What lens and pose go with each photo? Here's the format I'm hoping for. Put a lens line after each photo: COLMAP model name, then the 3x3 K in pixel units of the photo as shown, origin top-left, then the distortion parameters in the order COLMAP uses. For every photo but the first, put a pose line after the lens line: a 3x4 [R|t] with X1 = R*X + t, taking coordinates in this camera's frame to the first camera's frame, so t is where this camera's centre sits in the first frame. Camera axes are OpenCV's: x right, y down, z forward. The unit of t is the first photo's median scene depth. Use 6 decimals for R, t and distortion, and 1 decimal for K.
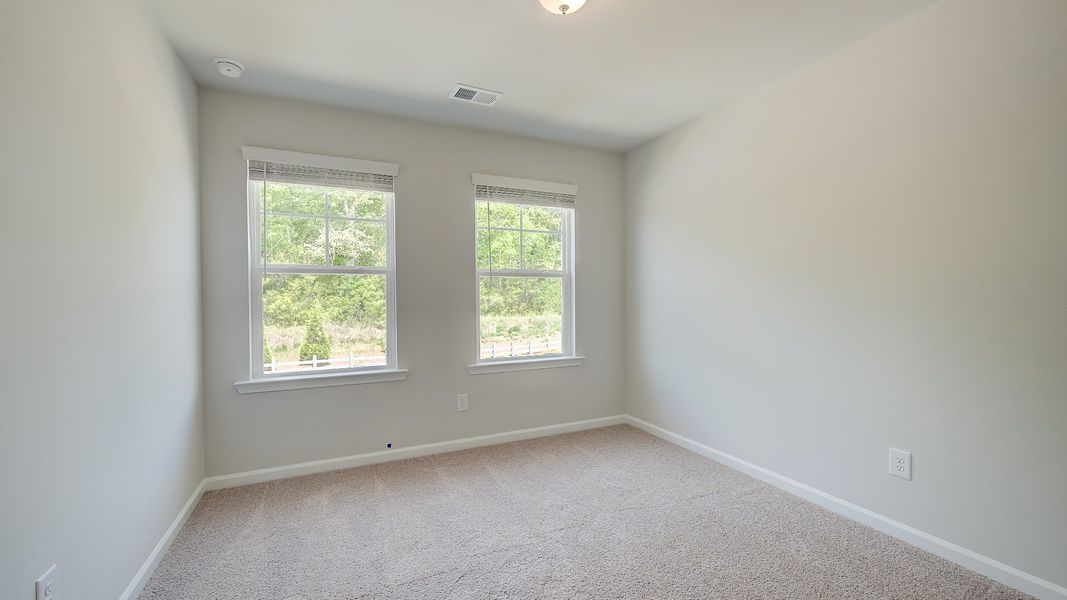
lens RADIAL K [[424.7, 0, 526.8], [0, 424.7, 298.1], [0, 0, 1]] dist [-0.001649, -0.000728]
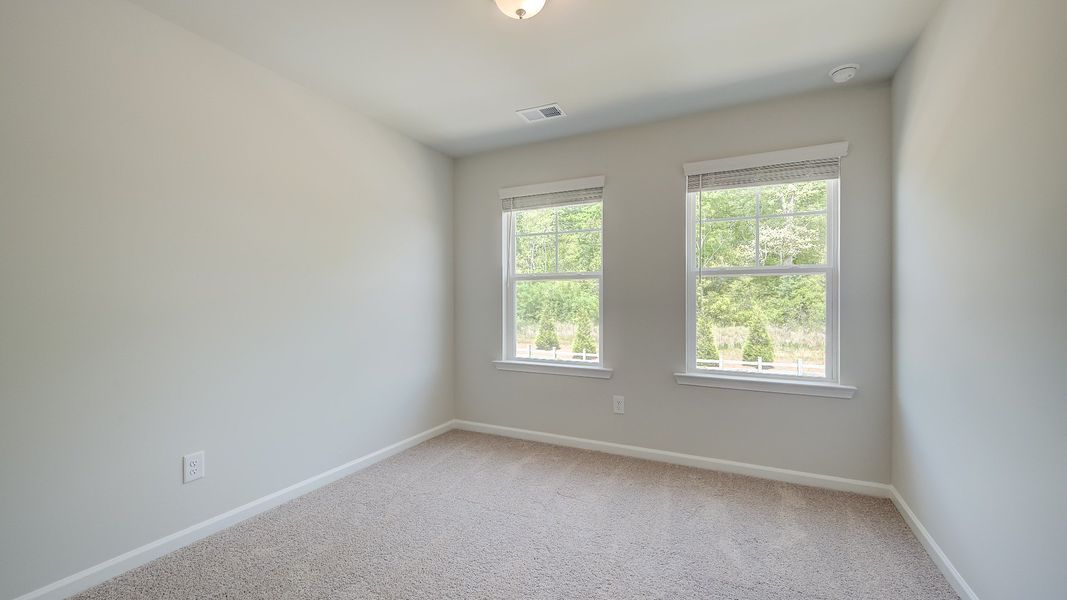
lens RADIAL K [[424.7, 0, 526.8], [0, 424.7, 298.1], [0, 0, 1]] dist [-0.001649, -0.000728]
pose [[0.627153, 0.002015, -0.778894, 0.535998], [-0.004700, 0.999988, -0.001198, -0.005167], [0.778882, 0.004413, 0.627155, 0.238992]]
